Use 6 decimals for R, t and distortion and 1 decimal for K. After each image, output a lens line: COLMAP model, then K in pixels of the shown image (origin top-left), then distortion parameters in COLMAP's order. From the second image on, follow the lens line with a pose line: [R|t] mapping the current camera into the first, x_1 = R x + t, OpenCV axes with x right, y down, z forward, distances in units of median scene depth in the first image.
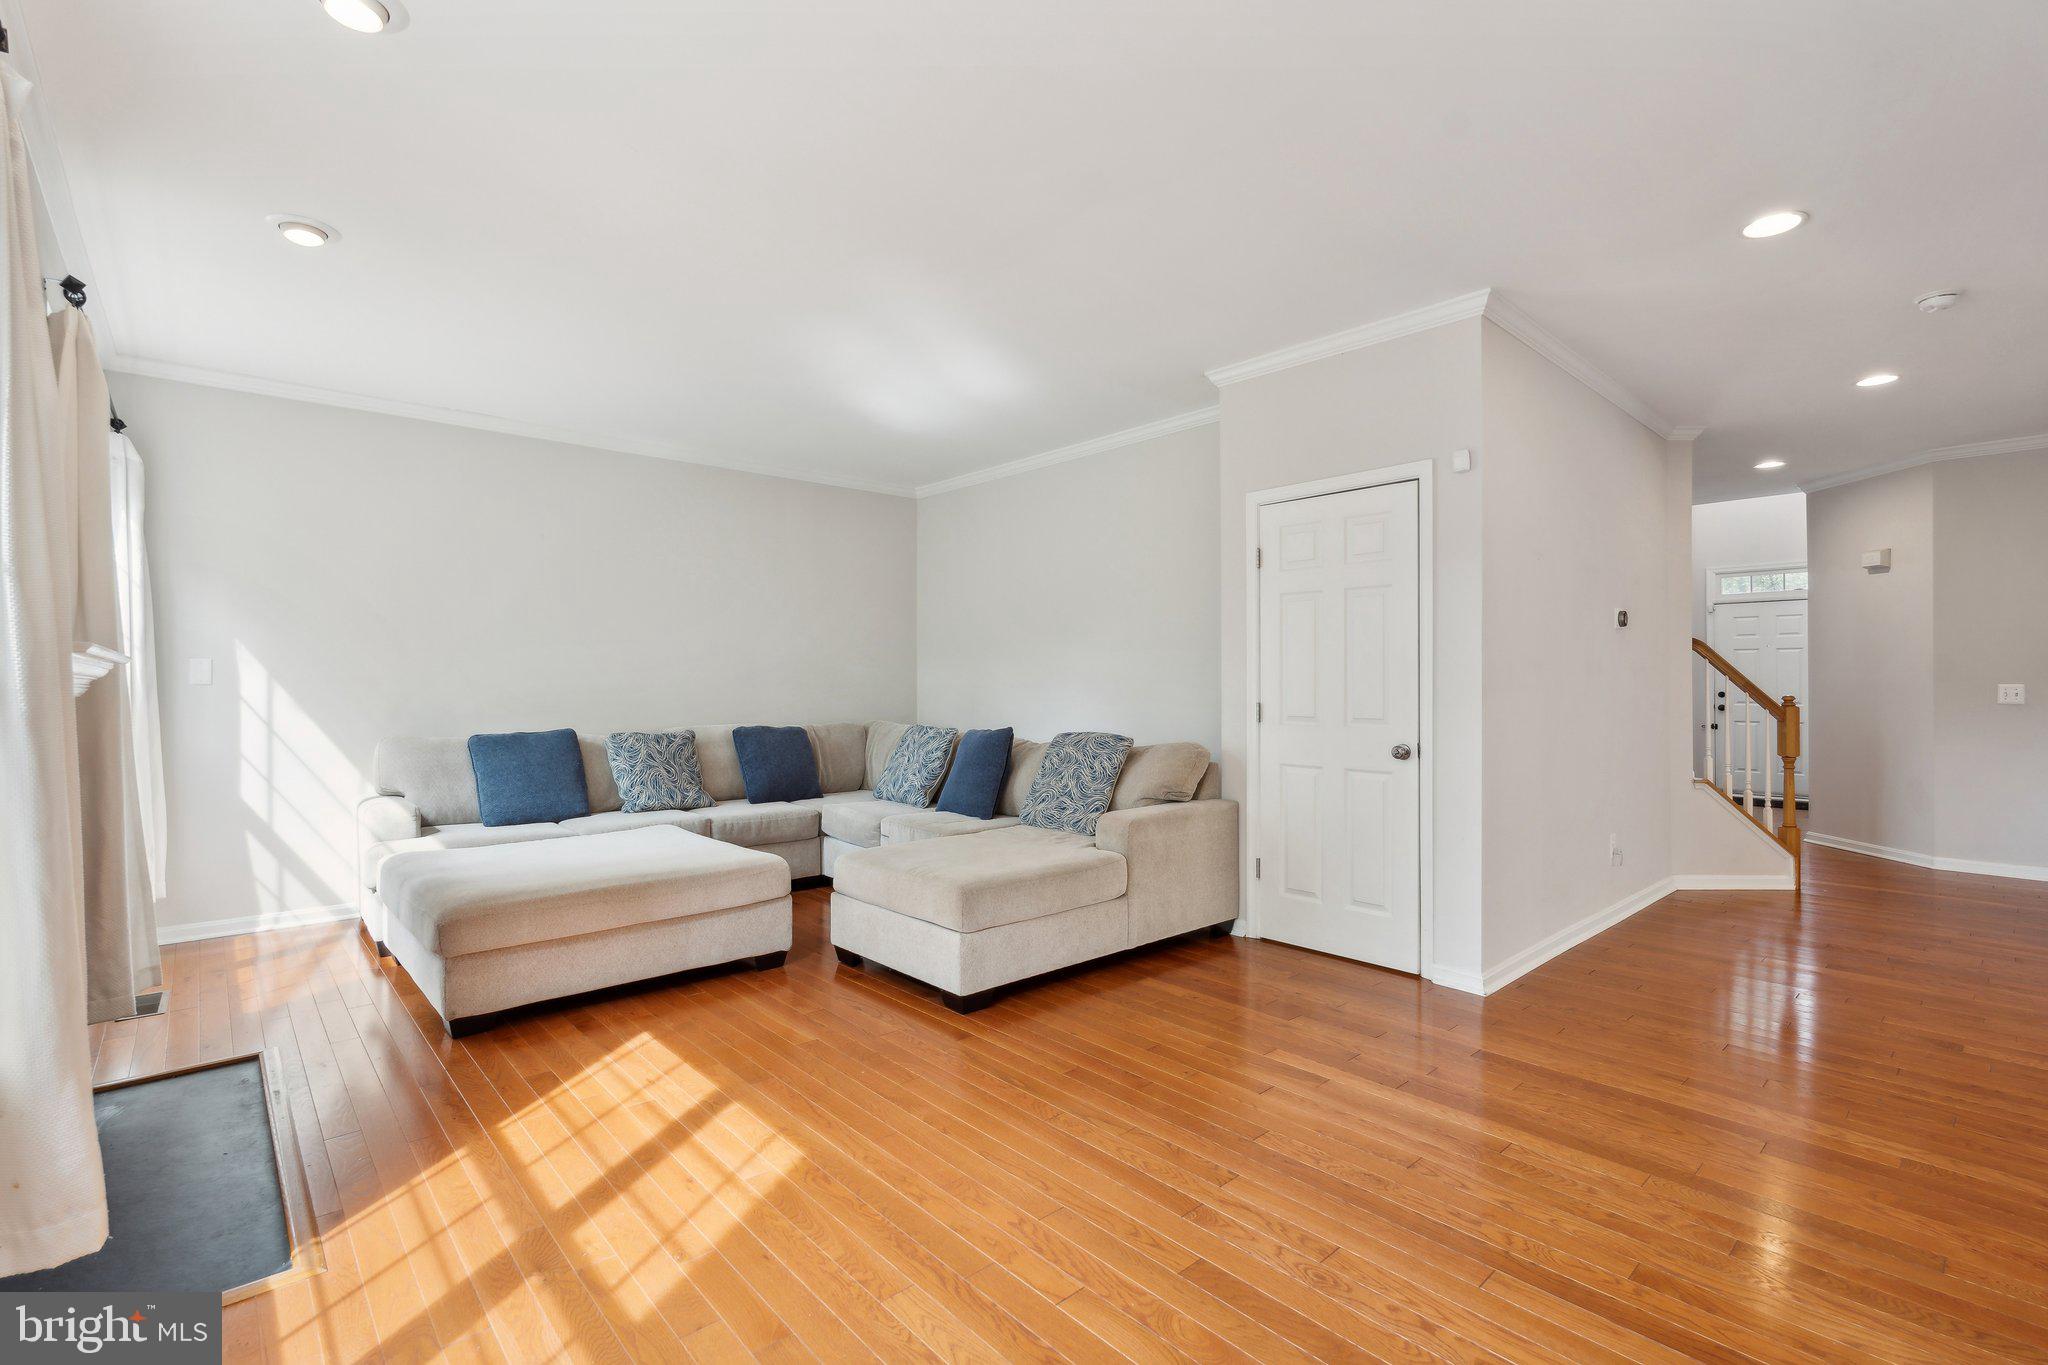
lens RADIAL K [[915.8, 0, 1022.4], [0, 915.8, 678.9], [0, 0, 1]] dist [-0.004172, 0.000269]
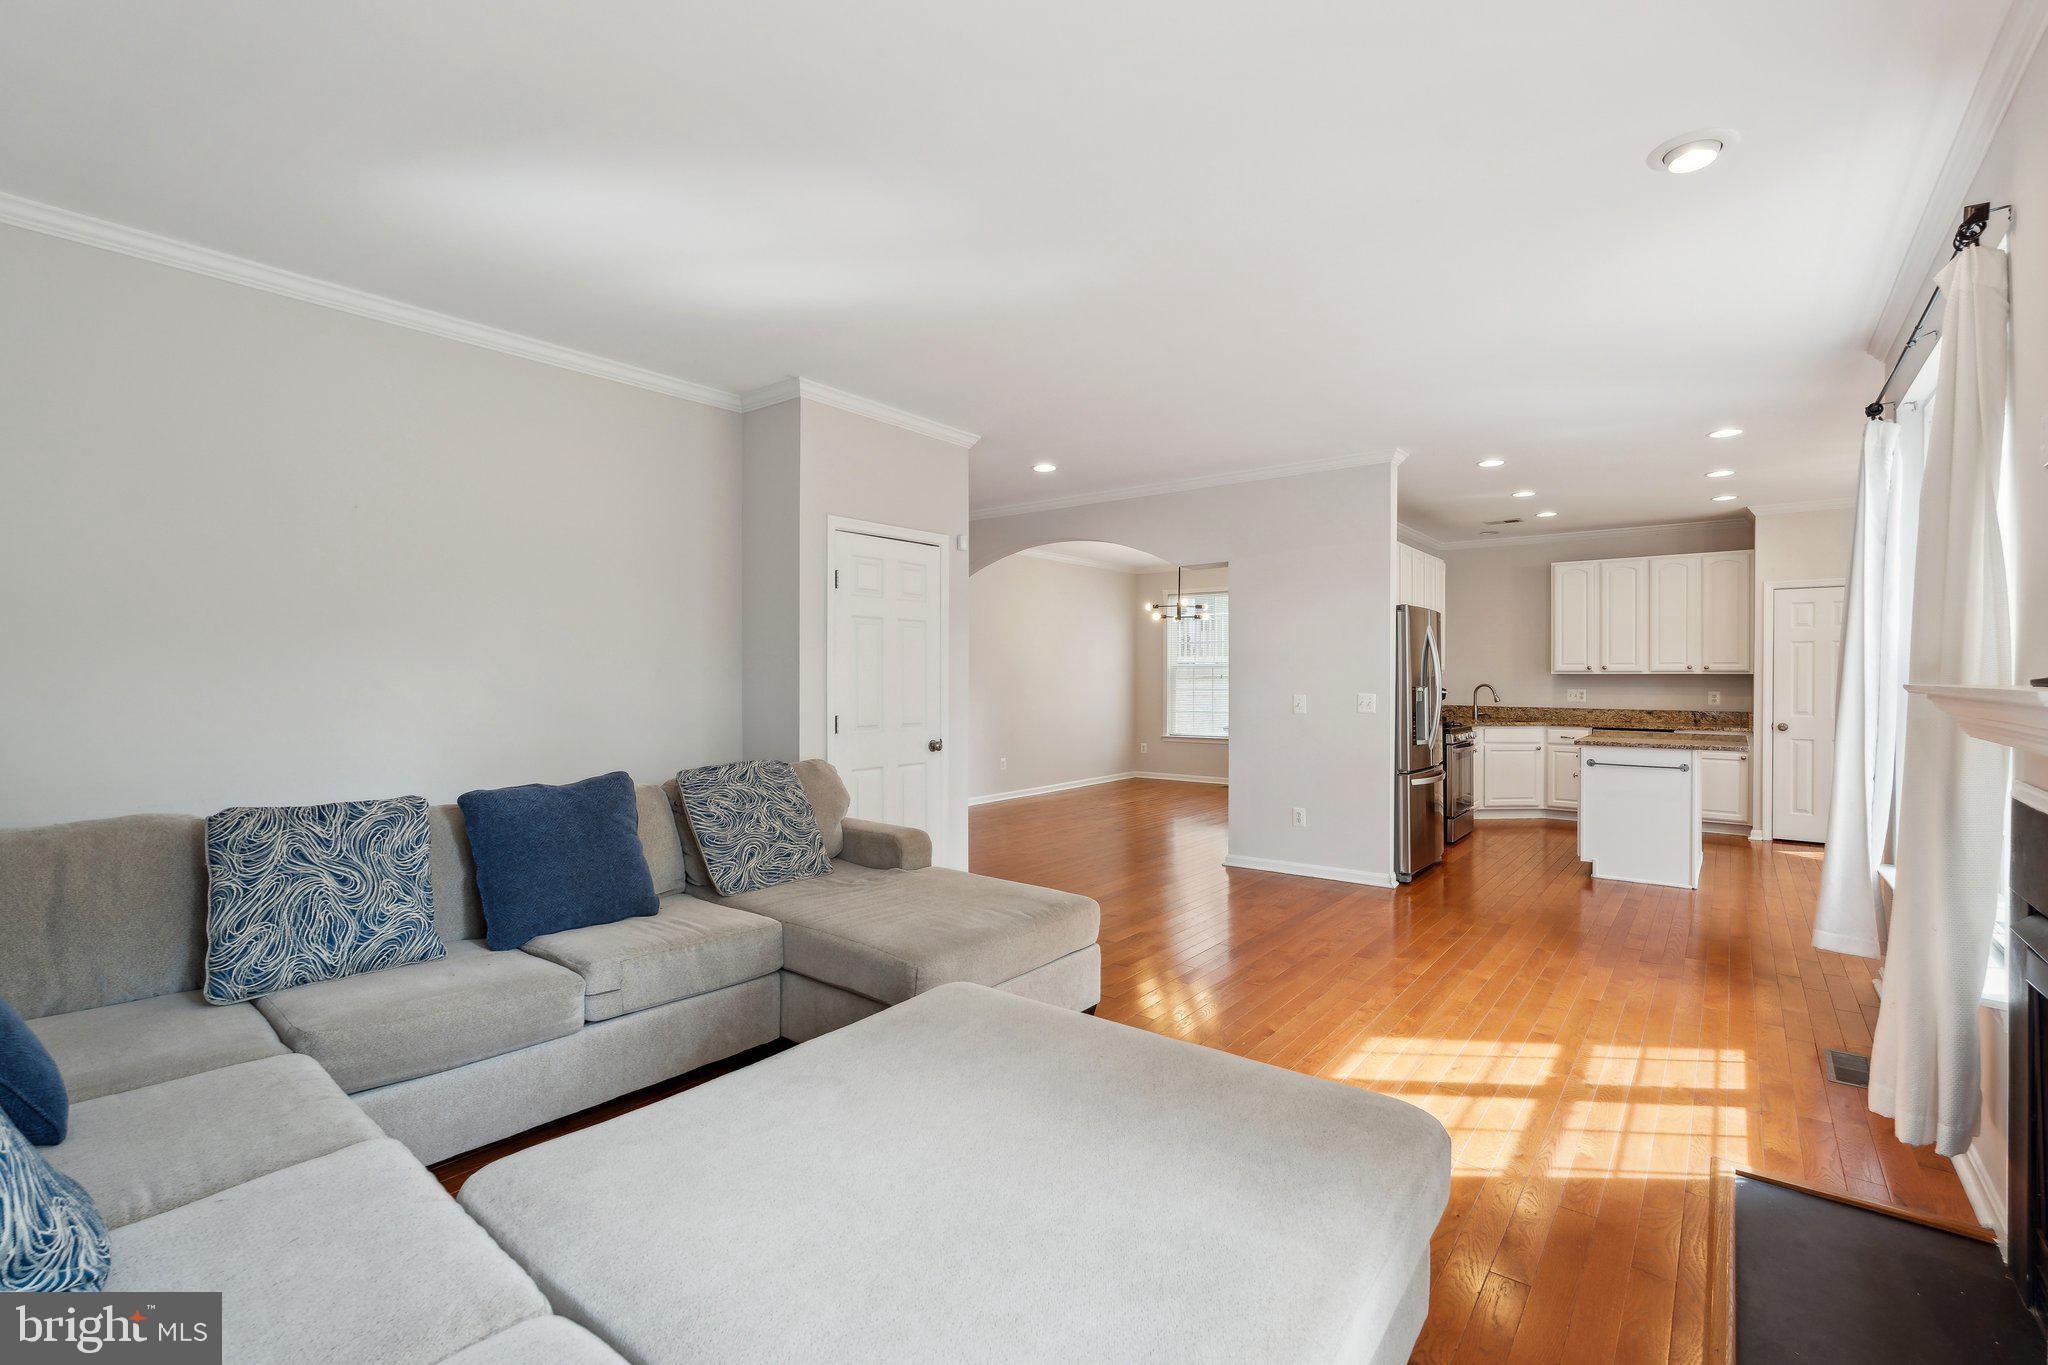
lens RADIAL K [[915.8, 0, 1022.4], [0, 915.8, 678.9], [0, 0, 1]] dist [-0.004172, 0.000269]
pose [[-0.171414, -0.001211, 0.985198, -0.794826], [-0.006229, 0.999981, 0.000146, -0.017150], [-0.985179, -0.006112, -0.171418, 0.923431]]
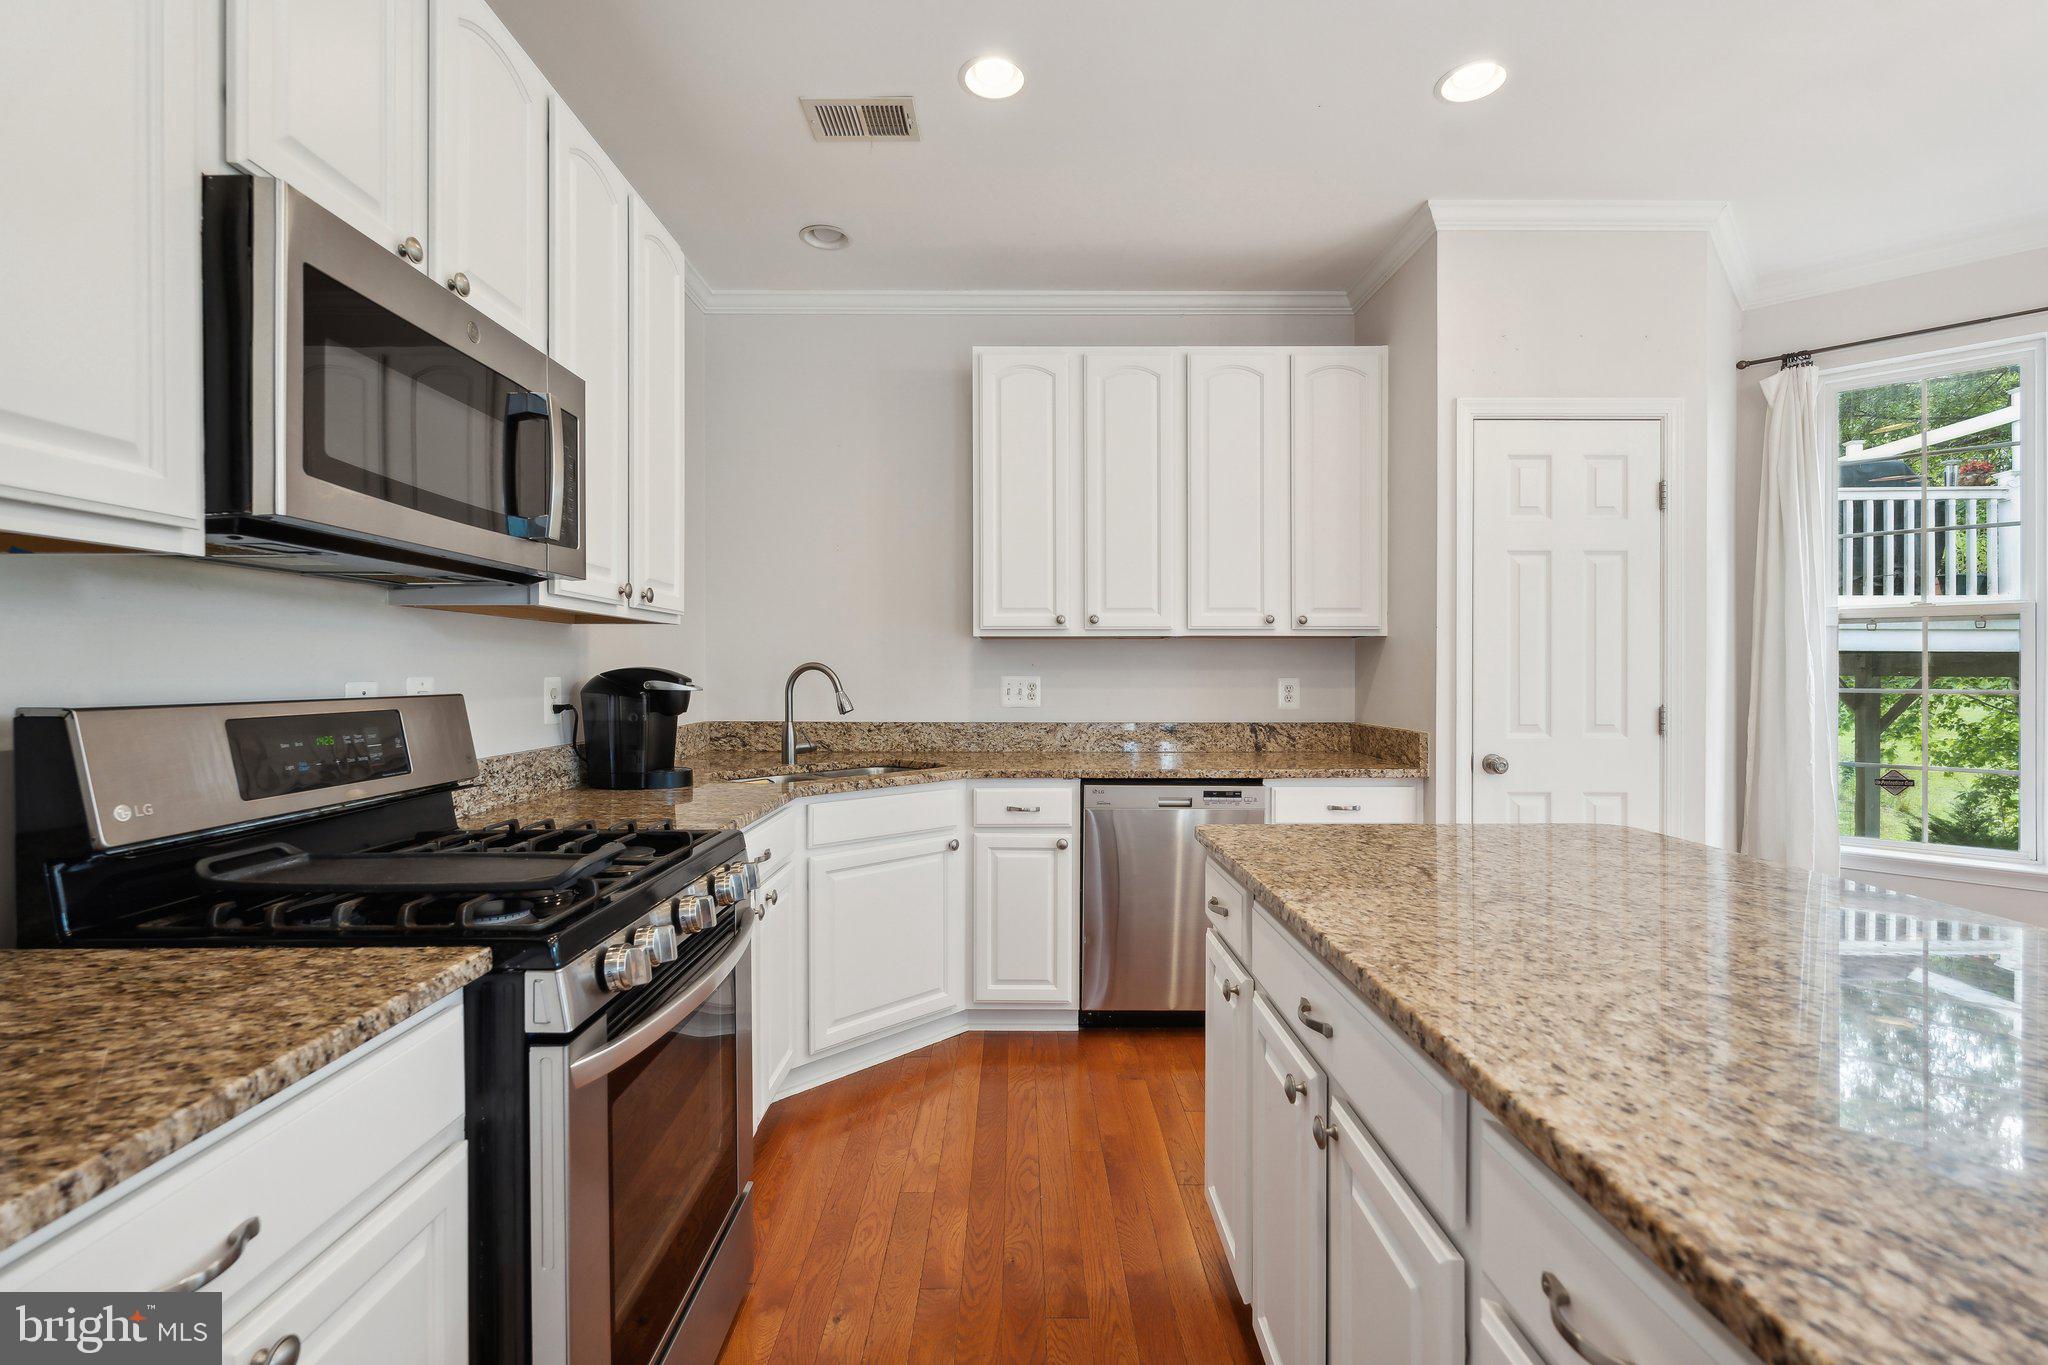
lens RADIAL K [[914.7, 0, 1023.5], [0, 914.7, 673.9], [0, 0, 1]] dist [-0.003628, -0.000022]
pose [[-0.742794, 0.000880, 0.669520, 0.396973], [-0.000910, 0.999997, -0.002324, -0.001902], [-0.669520, -0.002336, -0.742790, 0.009787]]
